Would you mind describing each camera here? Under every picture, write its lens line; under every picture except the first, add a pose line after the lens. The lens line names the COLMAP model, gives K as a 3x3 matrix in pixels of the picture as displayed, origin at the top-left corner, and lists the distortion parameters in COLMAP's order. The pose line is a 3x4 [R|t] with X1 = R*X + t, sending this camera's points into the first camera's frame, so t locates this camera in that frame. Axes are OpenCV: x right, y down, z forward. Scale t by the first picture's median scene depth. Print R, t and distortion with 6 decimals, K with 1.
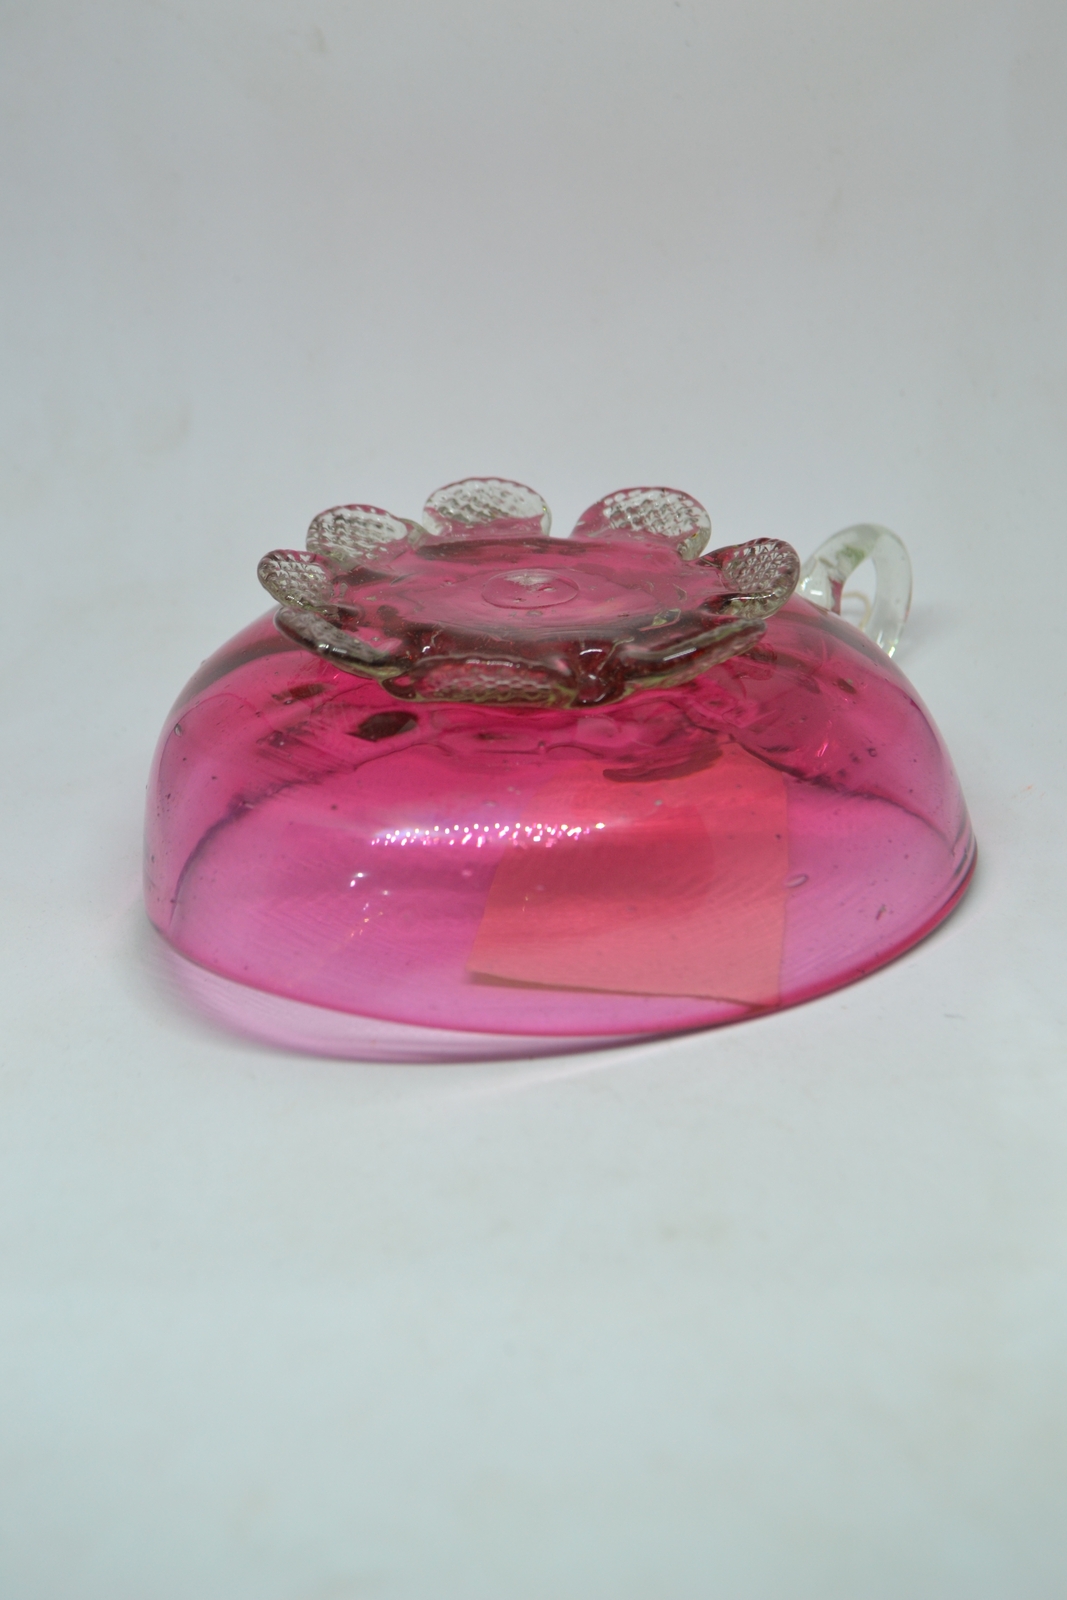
lens RADIAL K [[2621.6, 0, 546.1], [0, 2621.6, 797.5], [0, 0, 1]] dist [-0.039584, 0.000000]
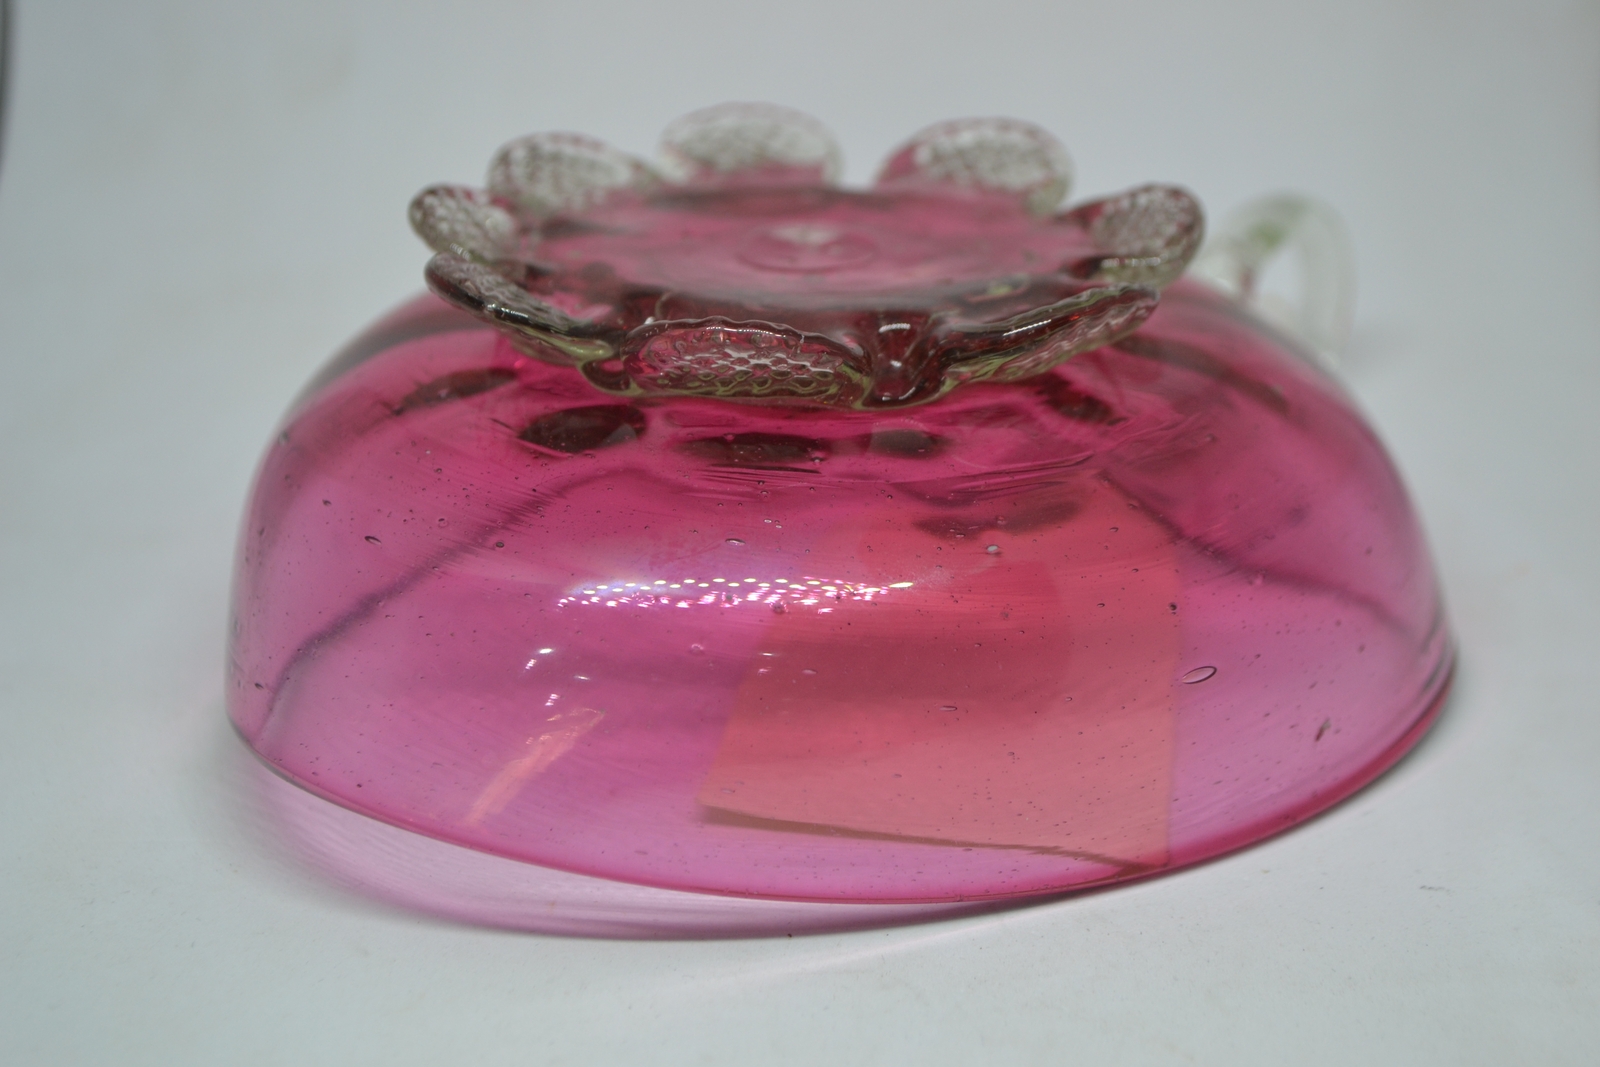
lens RADIAL K [[2895.3, 0, 782.3], [0, 2895.3, 535.4], [0, 0, 1]] dist [0.066085, 0.000000]
pose [[0.999477, 0.020955, -0.024615, 0.007702], [-0.022212, 0.998402, -0.051960, 0.035937], [0.023487, 0.052479, 0.998346, 0.258365]]
